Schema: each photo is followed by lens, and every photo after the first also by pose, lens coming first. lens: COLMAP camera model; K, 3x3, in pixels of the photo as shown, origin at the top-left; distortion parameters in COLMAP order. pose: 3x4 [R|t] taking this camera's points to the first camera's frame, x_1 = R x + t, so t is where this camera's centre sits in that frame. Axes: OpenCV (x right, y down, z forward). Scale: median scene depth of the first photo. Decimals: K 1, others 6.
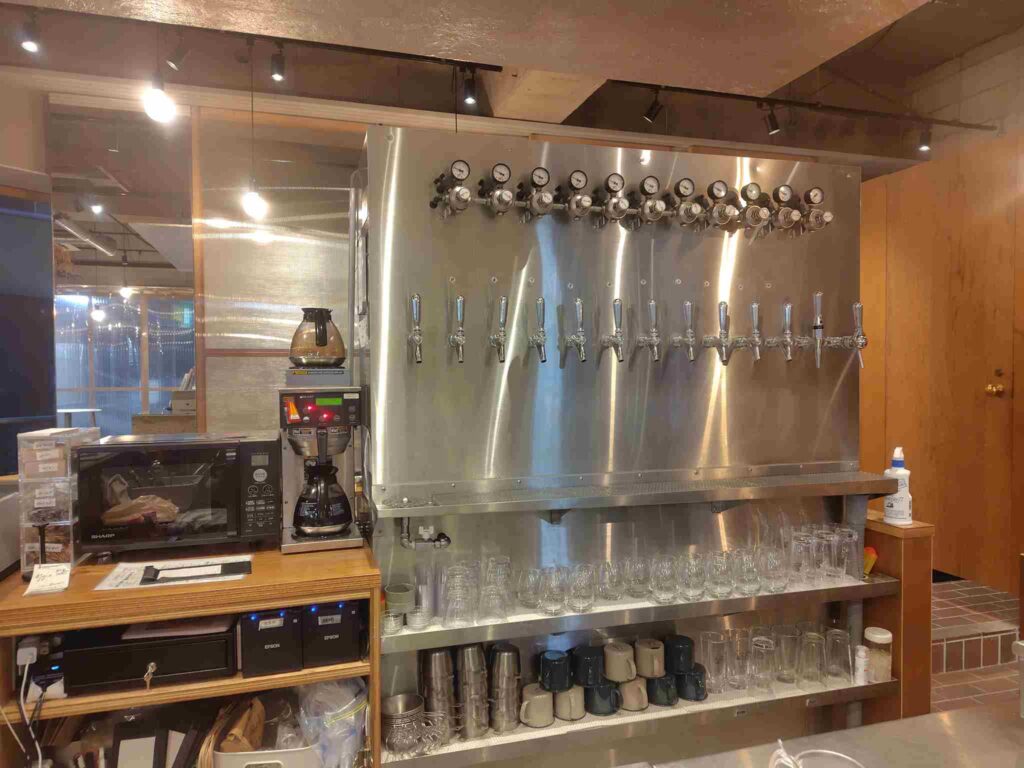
lens RADIAL K [[709.0, 0, 510.2], [0, 709.0, 383.8], [0, 0, 1]] dist [0.040473, -0.033203]
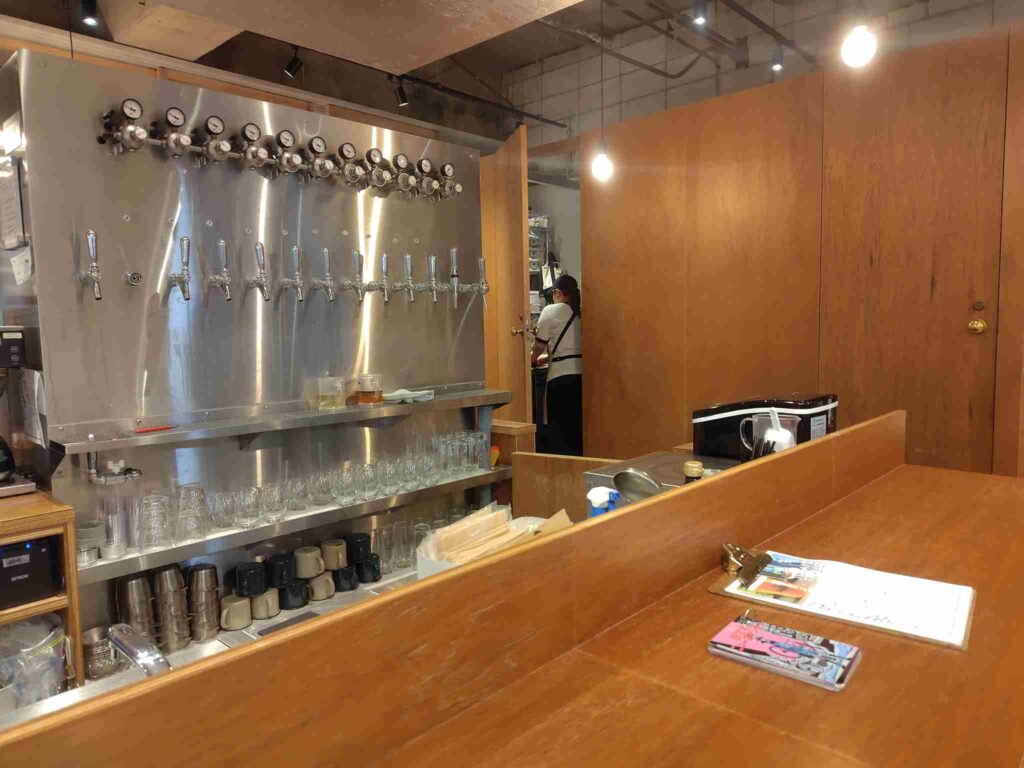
lens RADIAL K [[709.0, 0, 520.6], [0, 709.0, 383.5], [0, 0, 1]] dist [0.040473, -0.033203]
pose [[0.864571, -0.052743, 0.499734, -0.110796], [0.023587, 0.997640, 0.064486, 0.033304], [-0.501956, -0.043965, 0.863775, -0.158890]]
